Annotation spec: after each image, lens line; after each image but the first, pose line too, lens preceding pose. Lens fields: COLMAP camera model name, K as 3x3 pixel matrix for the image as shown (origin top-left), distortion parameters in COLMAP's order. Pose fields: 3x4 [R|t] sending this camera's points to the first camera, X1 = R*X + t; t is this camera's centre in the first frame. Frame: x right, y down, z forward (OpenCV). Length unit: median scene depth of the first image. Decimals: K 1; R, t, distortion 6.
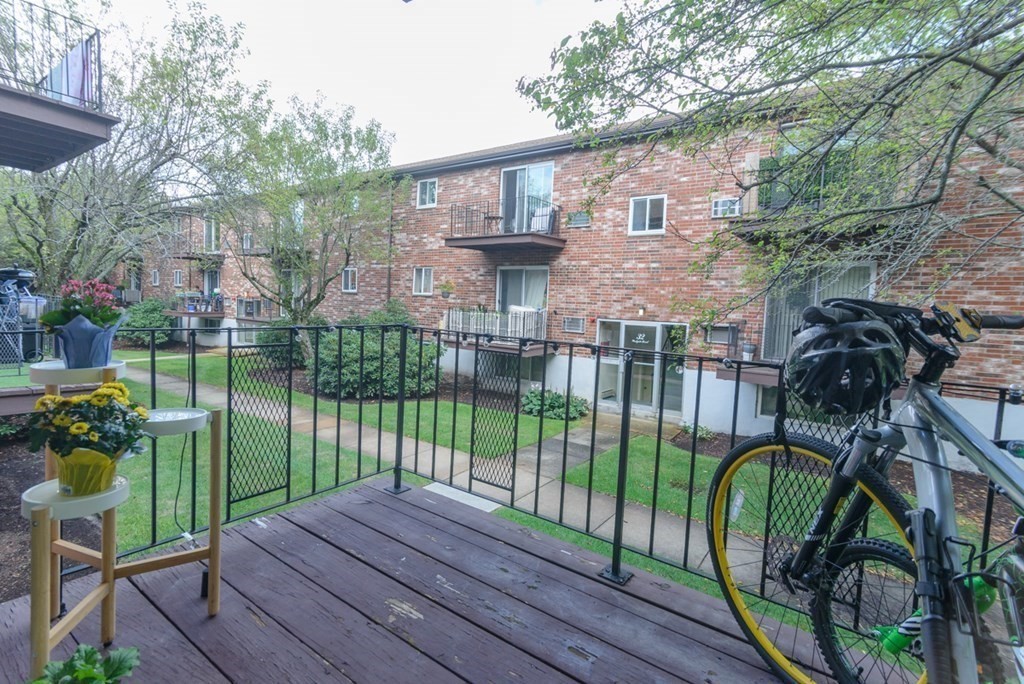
lens RADIAL K [[481.2, 0, 506.1], [0, 481.2, 336.9], [0, 0, 1]] dist [0.006193, 0.001099]
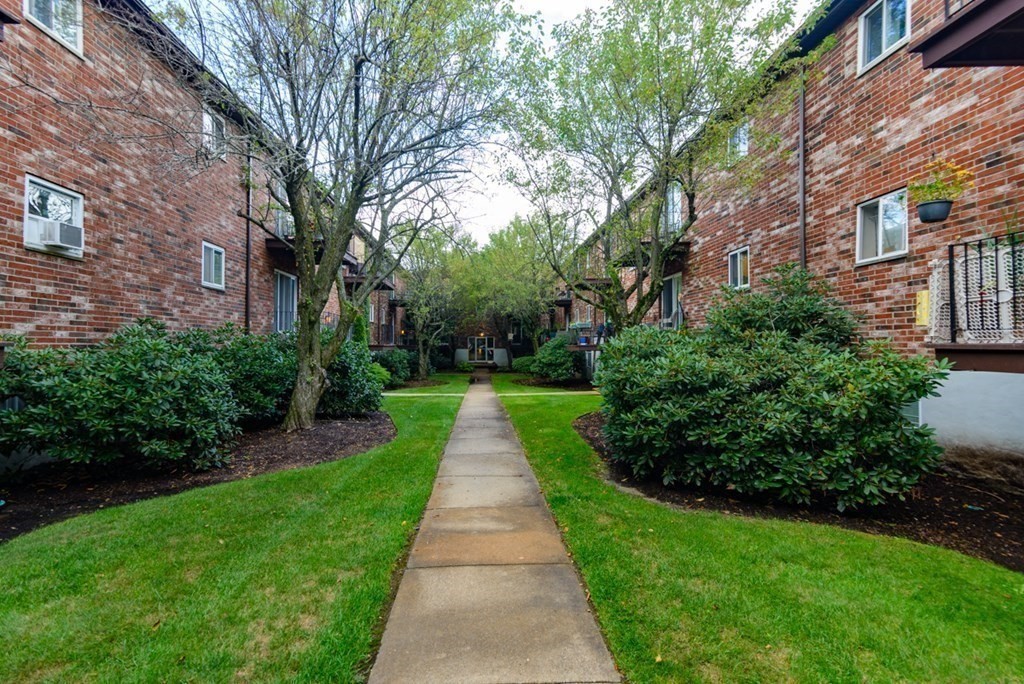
lens RADIAL K [[481.2, 0, 506.5], [0, 481.2, 345.6], [0, 0, 1]] dist [0.006193, 0.001099]
pose [[0.609444, -0.050742, -0.791204, -0.046623], [-0.019583, 0.996682, -0.079004, 0.038984], [0.792587, 0.063642, 0.606428, 0.578097]]
